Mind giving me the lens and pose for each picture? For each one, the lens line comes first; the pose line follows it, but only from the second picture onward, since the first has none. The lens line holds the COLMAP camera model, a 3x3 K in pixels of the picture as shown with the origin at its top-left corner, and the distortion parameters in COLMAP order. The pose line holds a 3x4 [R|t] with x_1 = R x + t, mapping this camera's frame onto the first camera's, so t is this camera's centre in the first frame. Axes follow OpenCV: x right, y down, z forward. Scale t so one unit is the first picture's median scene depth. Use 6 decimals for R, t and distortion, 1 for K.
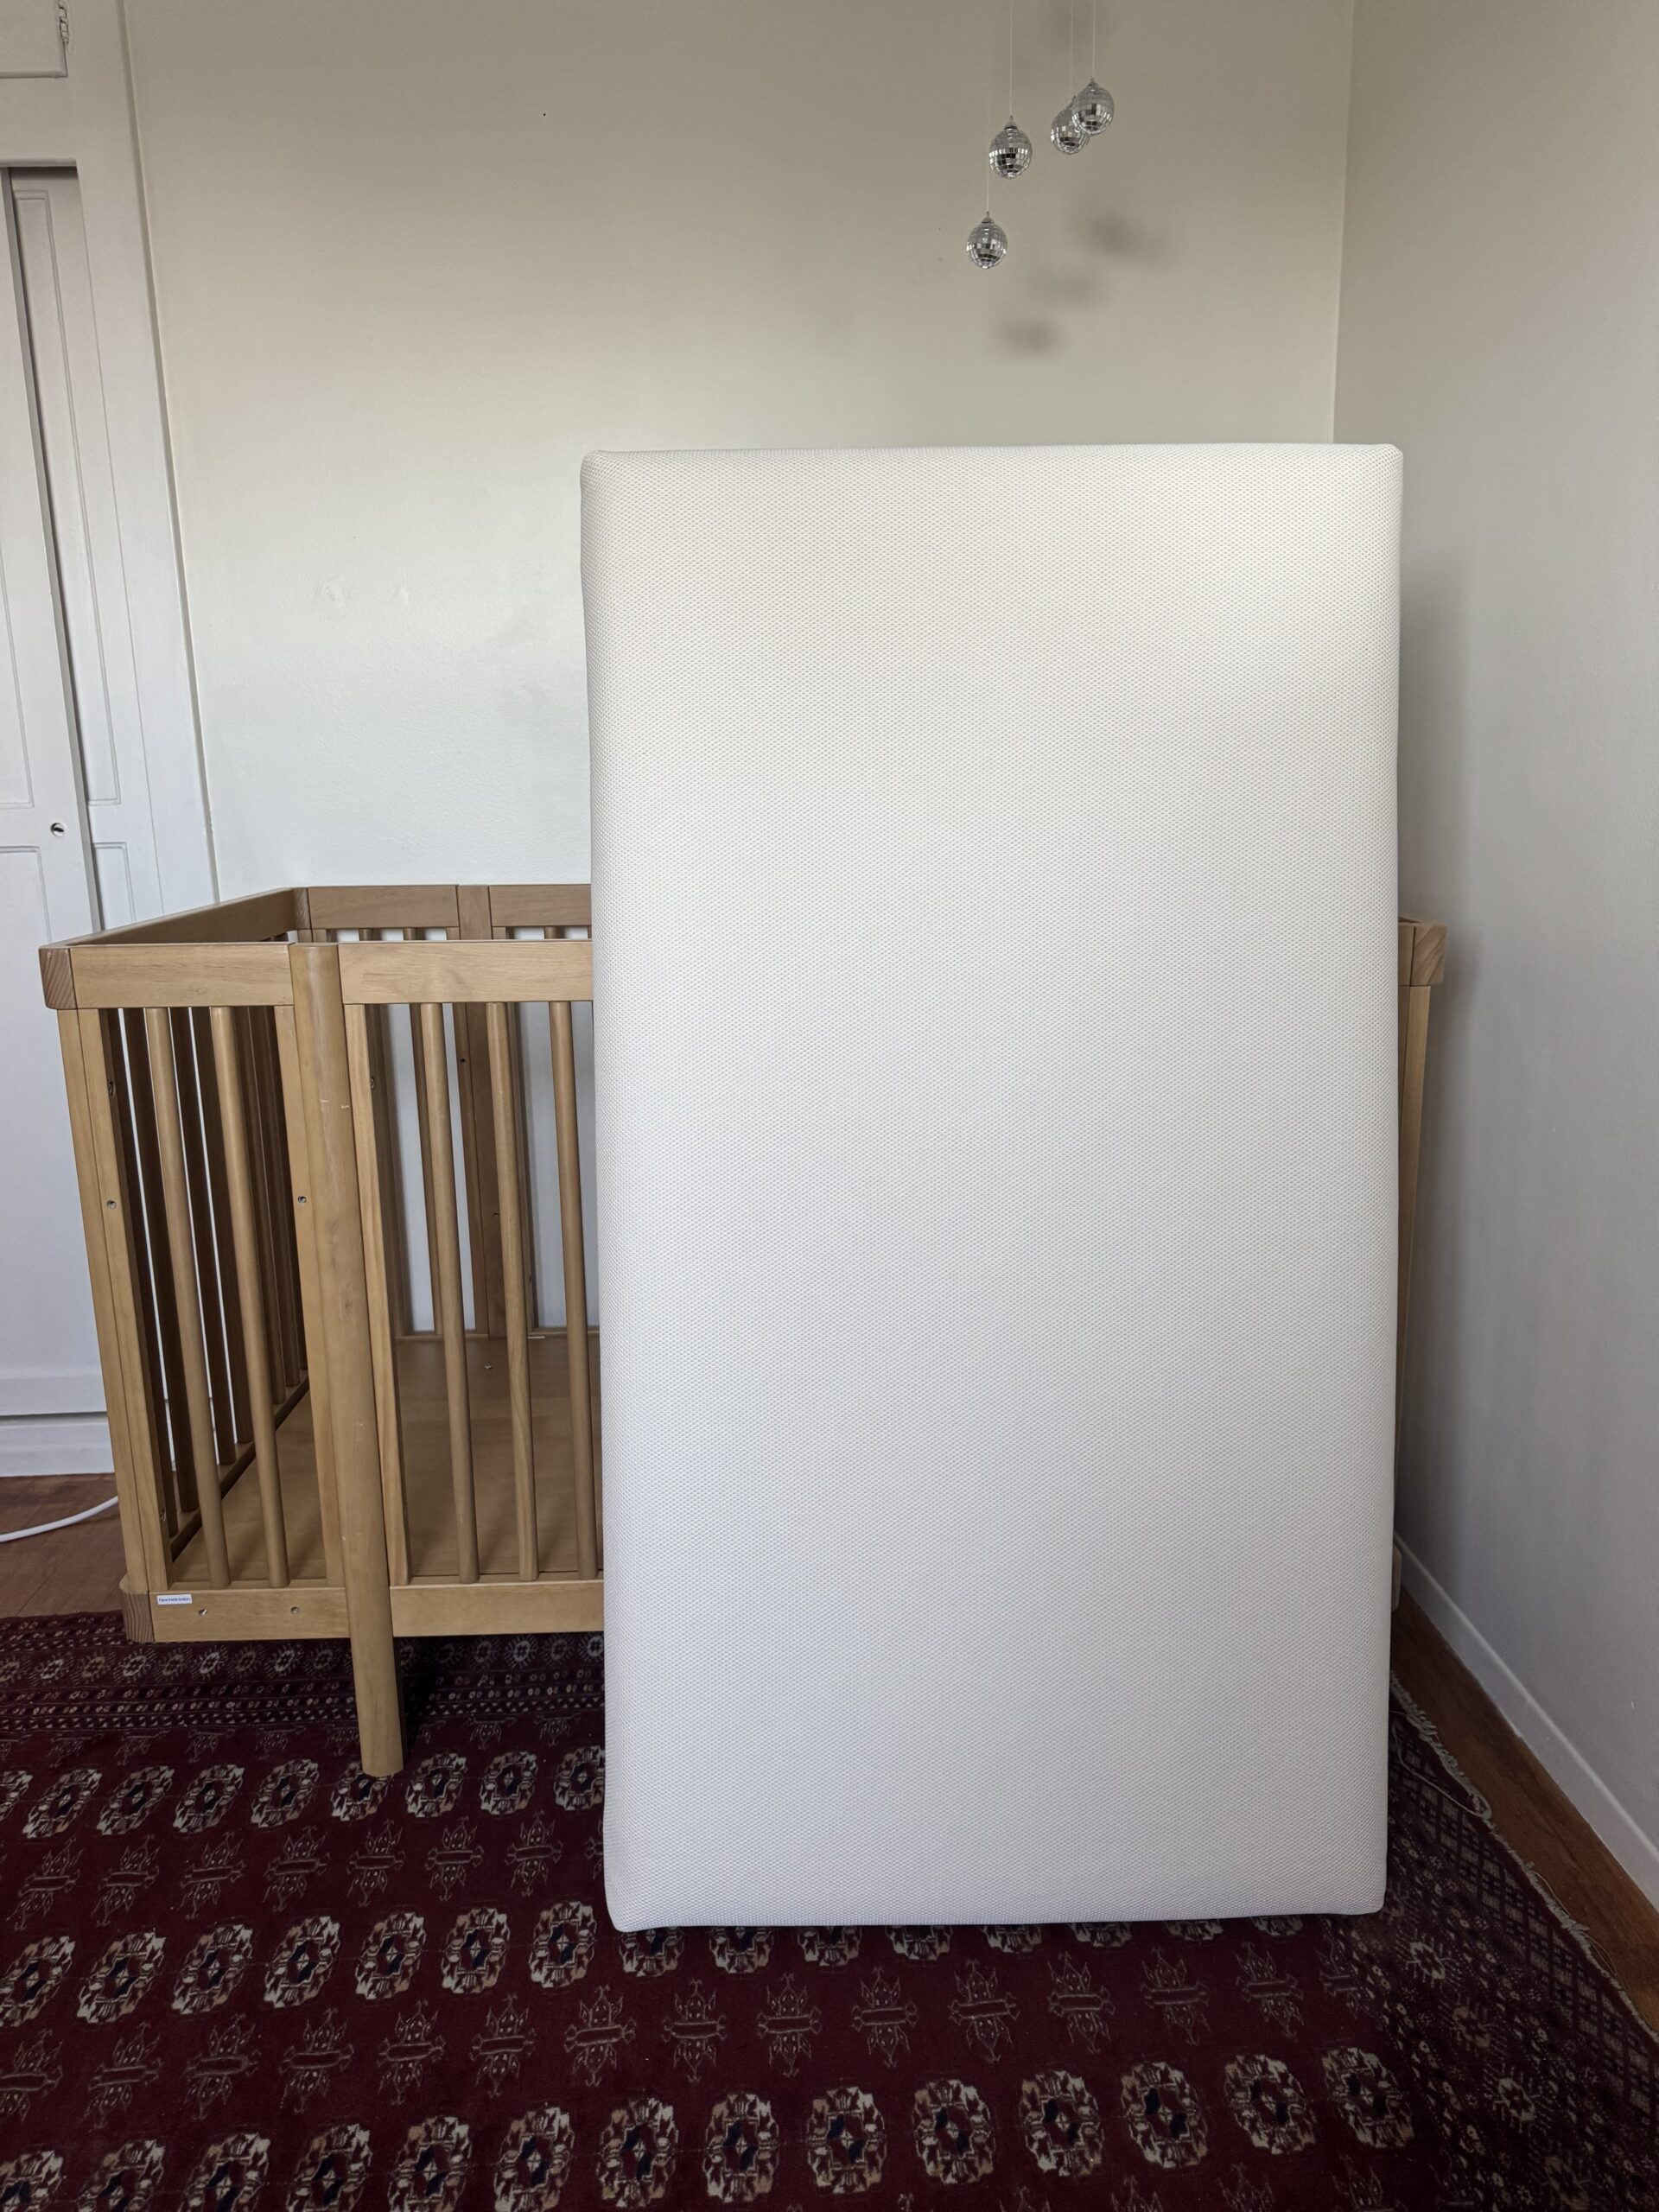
lens RADIAL K [[1467.9, 0, 830.0], [0, 1467.9, 1112.1], [0, 0, 1]] dist [0.003576, -0.004438]
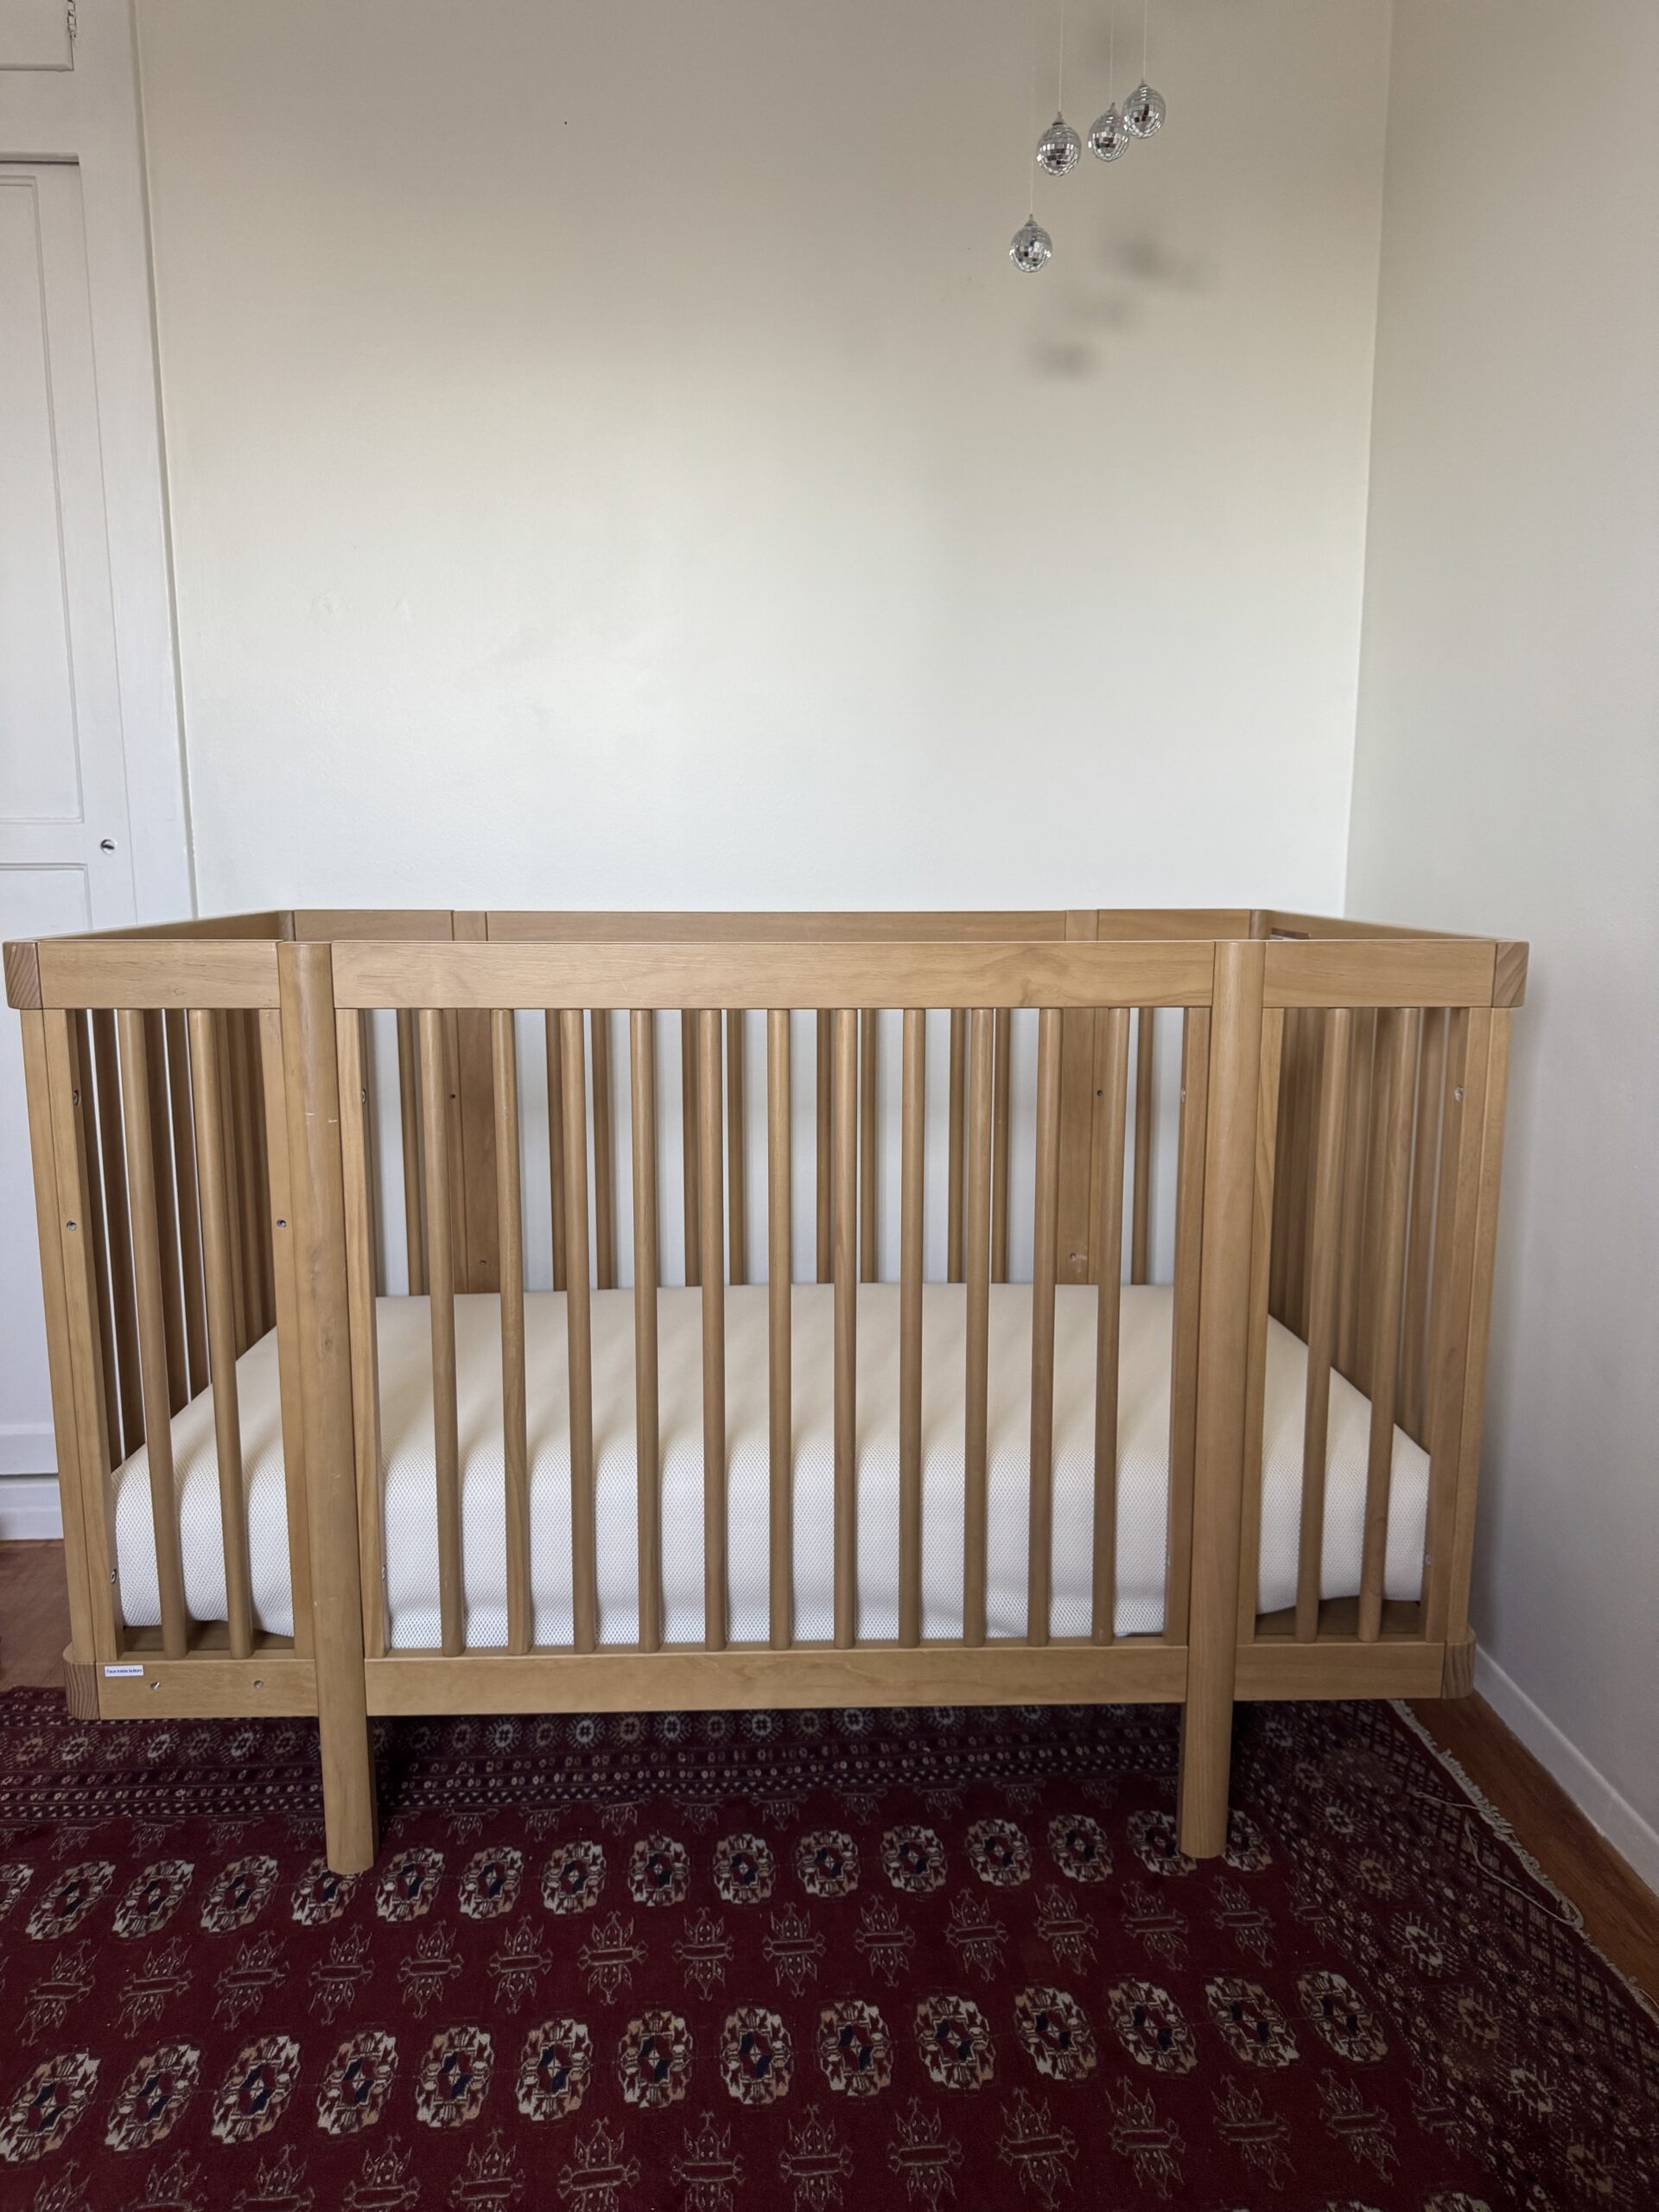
lens RADIAL K [[1475.3, 0, 823.4], [0, 1475.3, 1117.2], [0, 0, 1]] dist [-0.002234, -0.001194]
pose [[0.999768, 0.013517, 0.016793, -0.043629], [-0.012541, 0.998297, -0.056964, 0.045621], [-0.017534, 0.056740, 0.998235, 0.084279]]
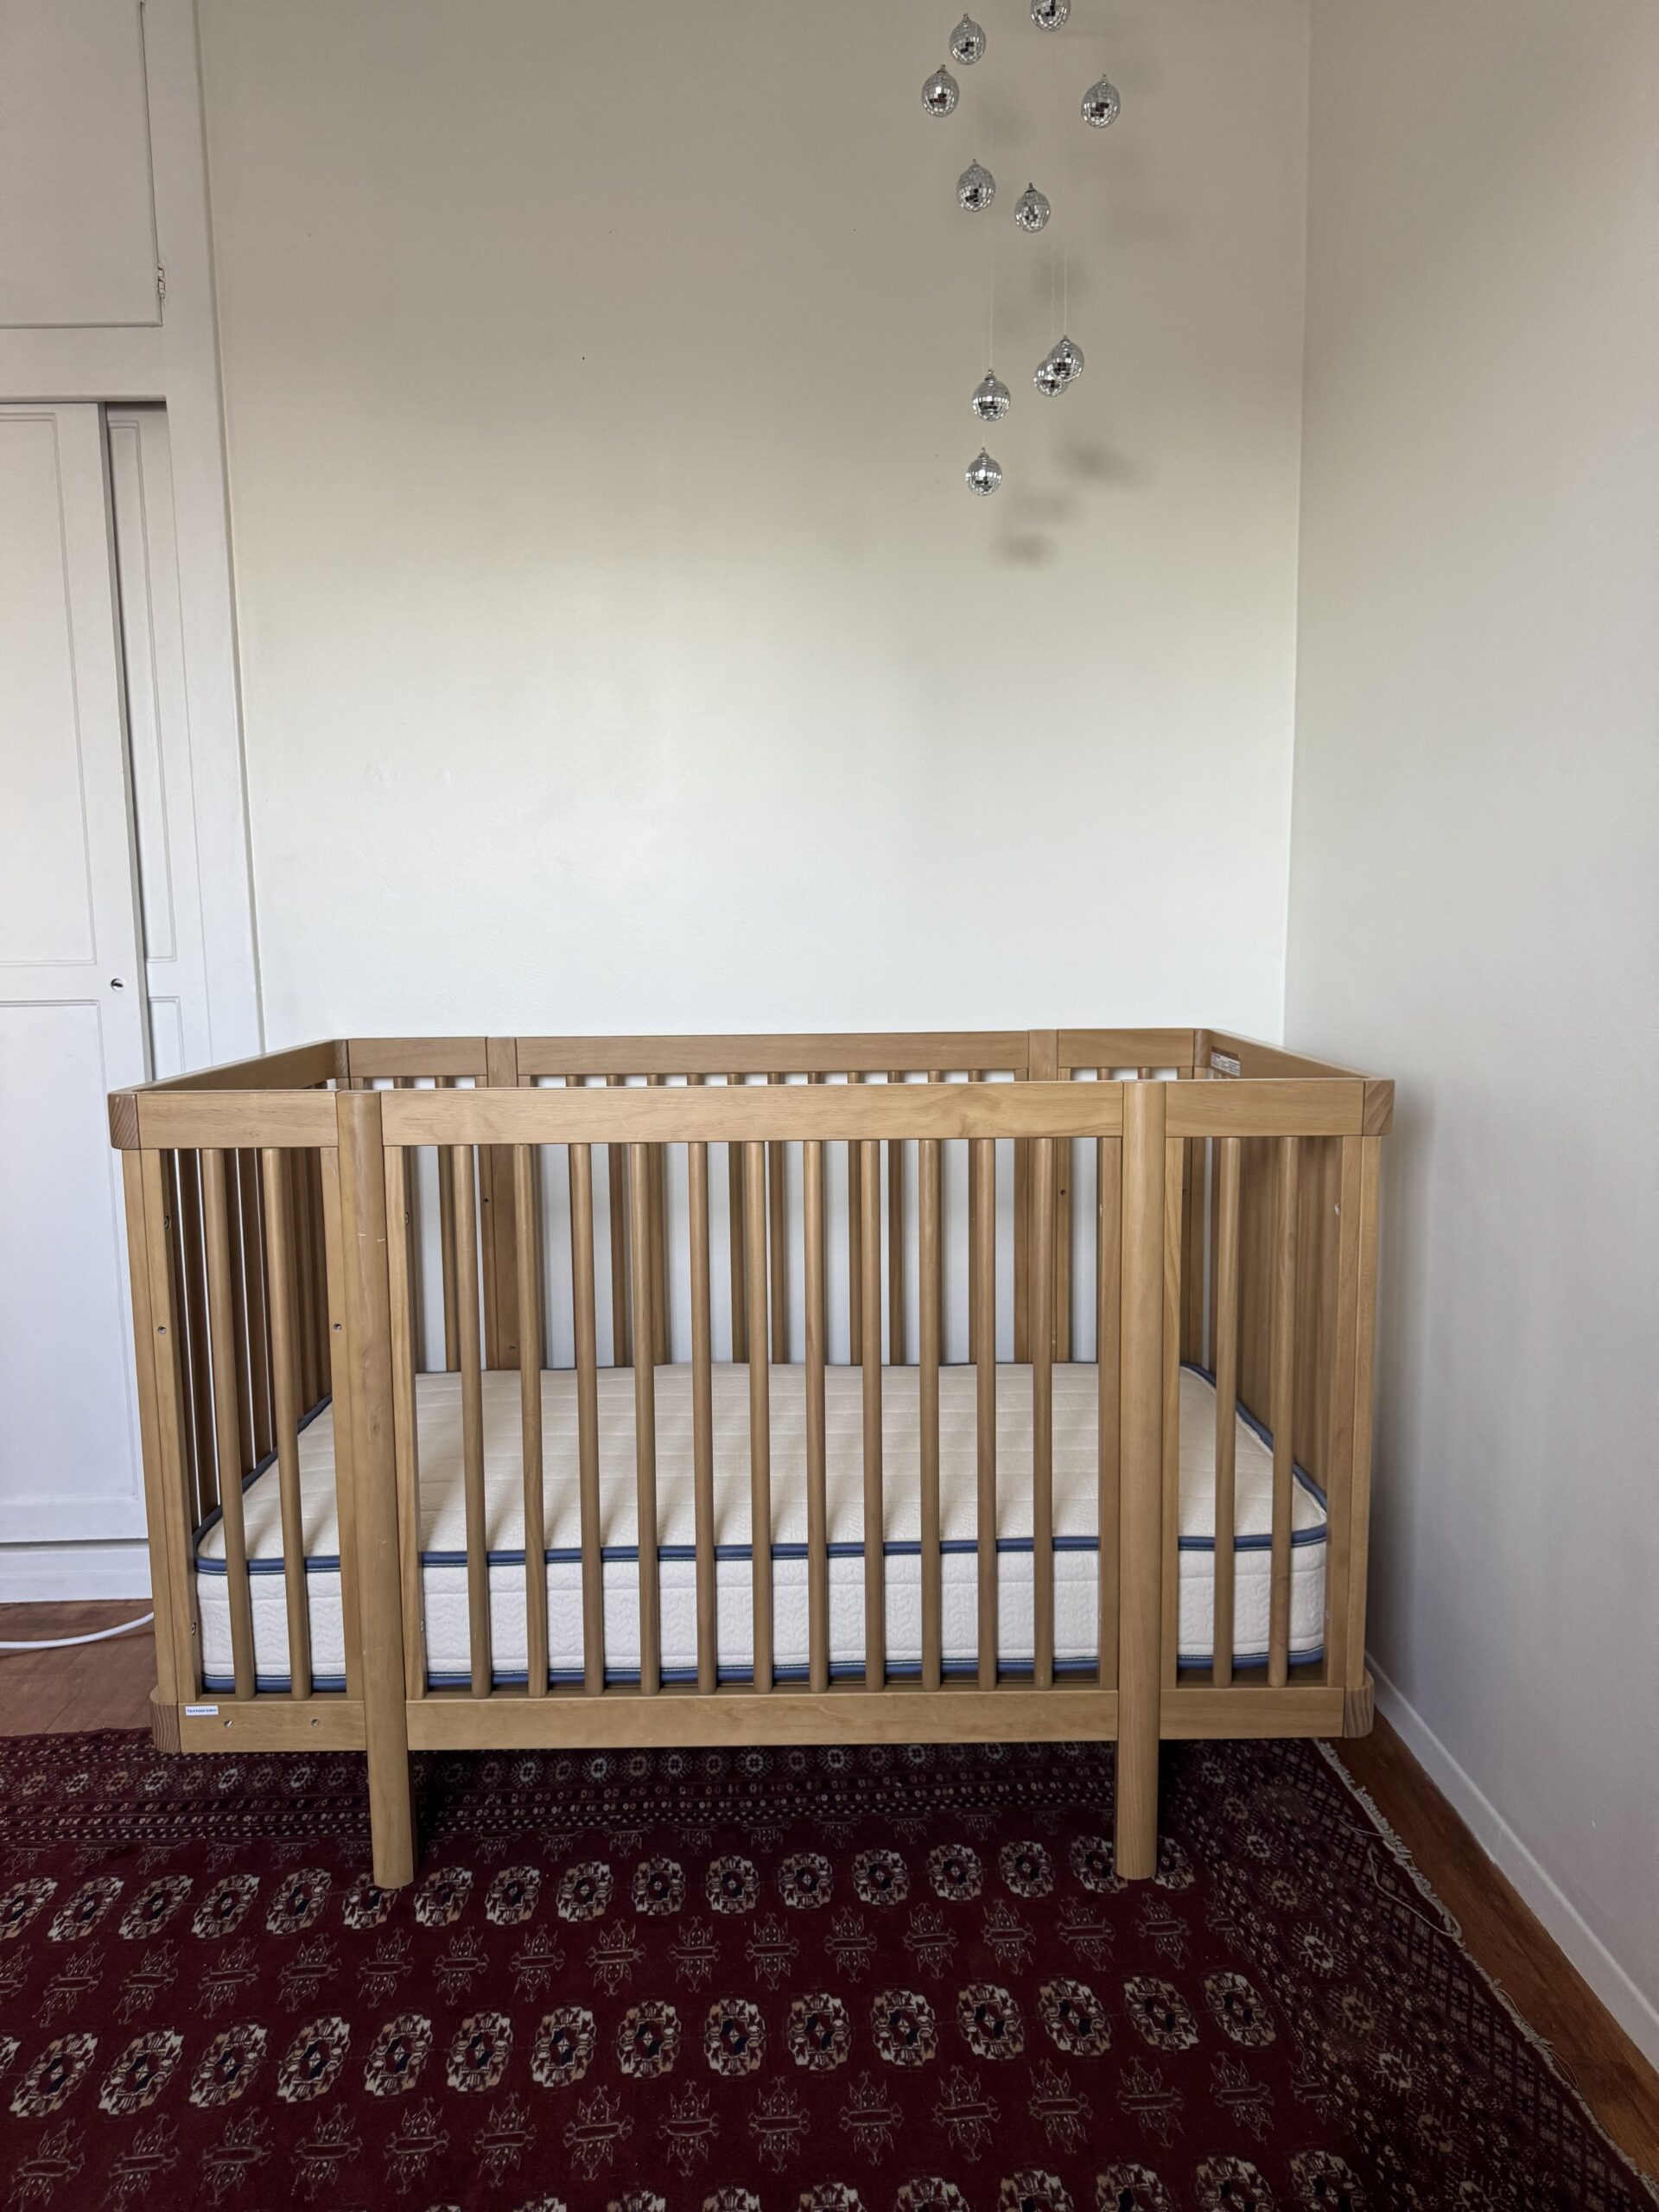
lens RADIAL K [[1477.6, 0, 829.3], [0, 1477.6, 1124.4], [0, 0, 1]] dist [-0.006353, 0.002696]
pose [[0.999933, 0.006272, -0.009680, 0.012732], [-0.007156, 0.995536, -0.094115, 0.012805], [0.009047, 0.094178, 0.995514, -0.101422]]
